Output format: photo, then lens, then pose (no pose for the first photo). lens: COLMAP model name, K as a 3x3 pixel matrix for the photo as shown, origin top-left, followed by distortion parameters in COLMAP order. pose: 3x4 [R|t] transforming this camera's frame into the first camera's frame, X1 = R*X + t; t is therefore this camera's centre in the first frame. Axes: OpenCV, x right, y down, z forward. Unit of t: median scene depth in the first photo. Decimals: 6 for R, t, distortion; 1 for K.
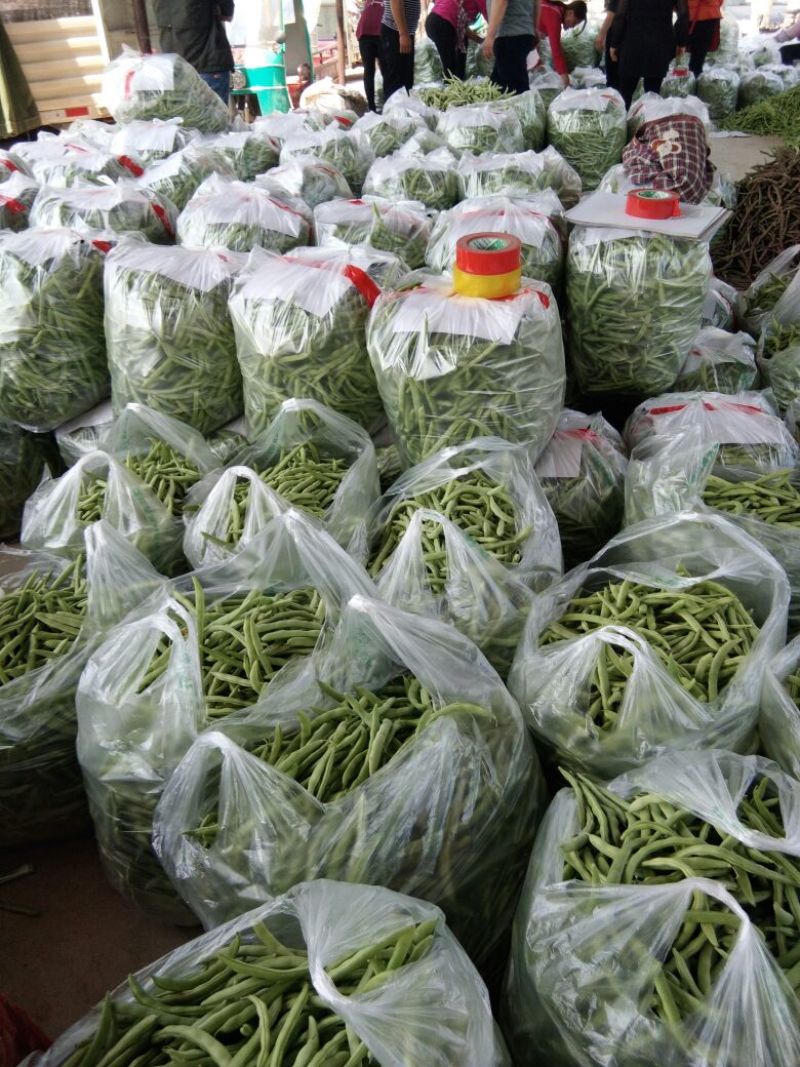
lens RADIAL K [[916.4, 0, 405.0], [0, 916.4, 513.7], [0, 0, 1]] dist [0.127862, -0.199716]
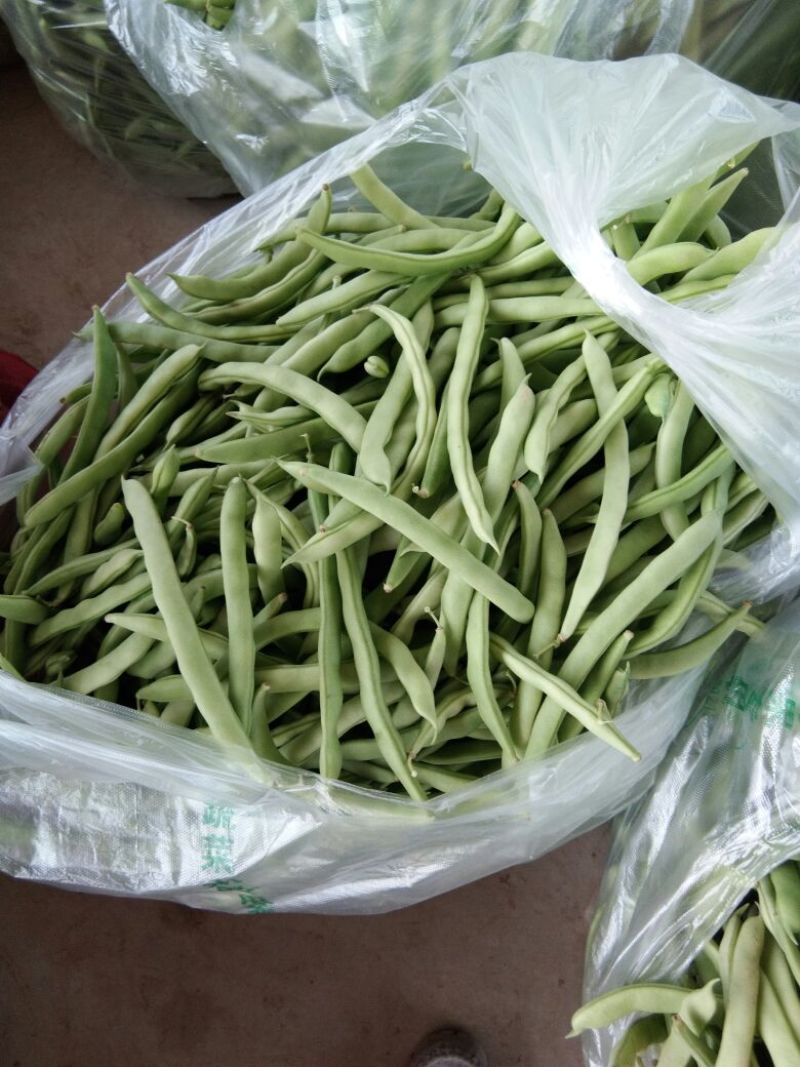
lens RADIAL K [[899.8, 0, 435.8], [0, 899.8, 555.7], [0, 0, 1]] dist [0.112234, -0.183662]
pose [[0.998453, -0.053062, 0.016598, -0.105488], [0.025980, 0.709239, 0.704490, 0.188577], [-0.049153, -0.702969, 0.709520, 0.392976]]
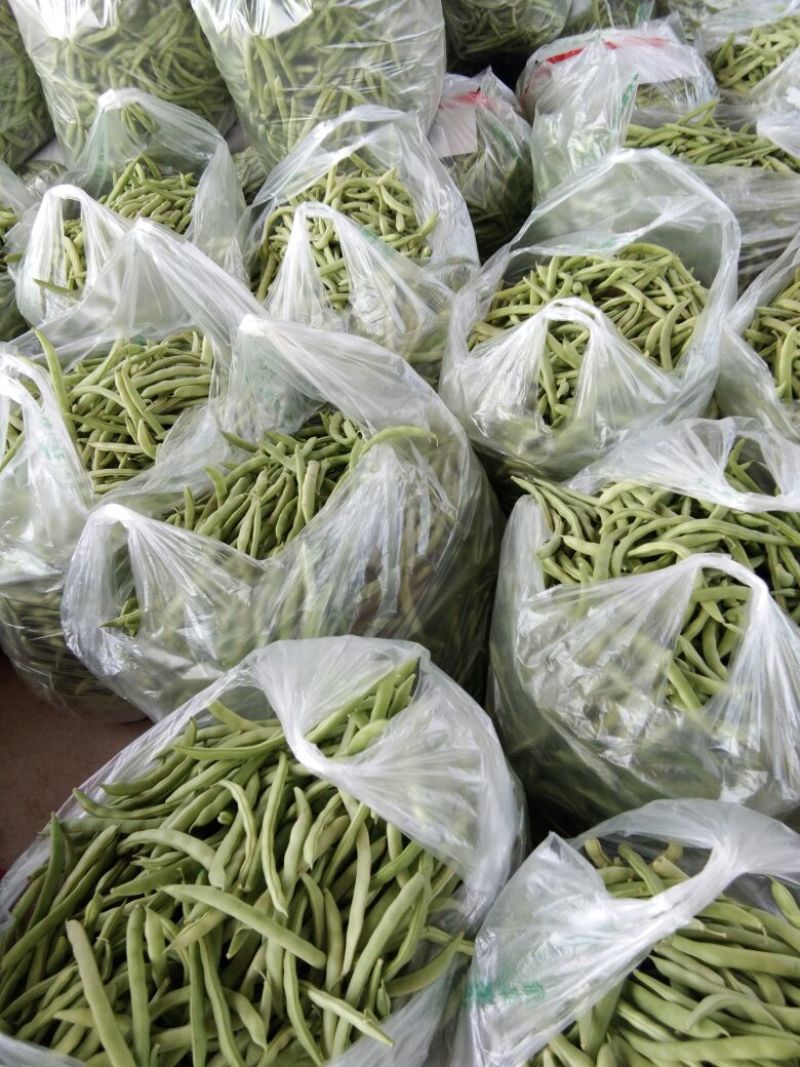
lens RADIAL K [[916.4, 0, 405.0], [0, 916.4, 513.7], [0, 0, 1]] dist [0.127862, -0.199716]
pose [[0.977821, -0.186705, 0.094905, -0.024876], [0.156836, 0.953052, 0.259024, 0.060742], [-0.138811, -0.238395, 0.961197, 0.151371]]
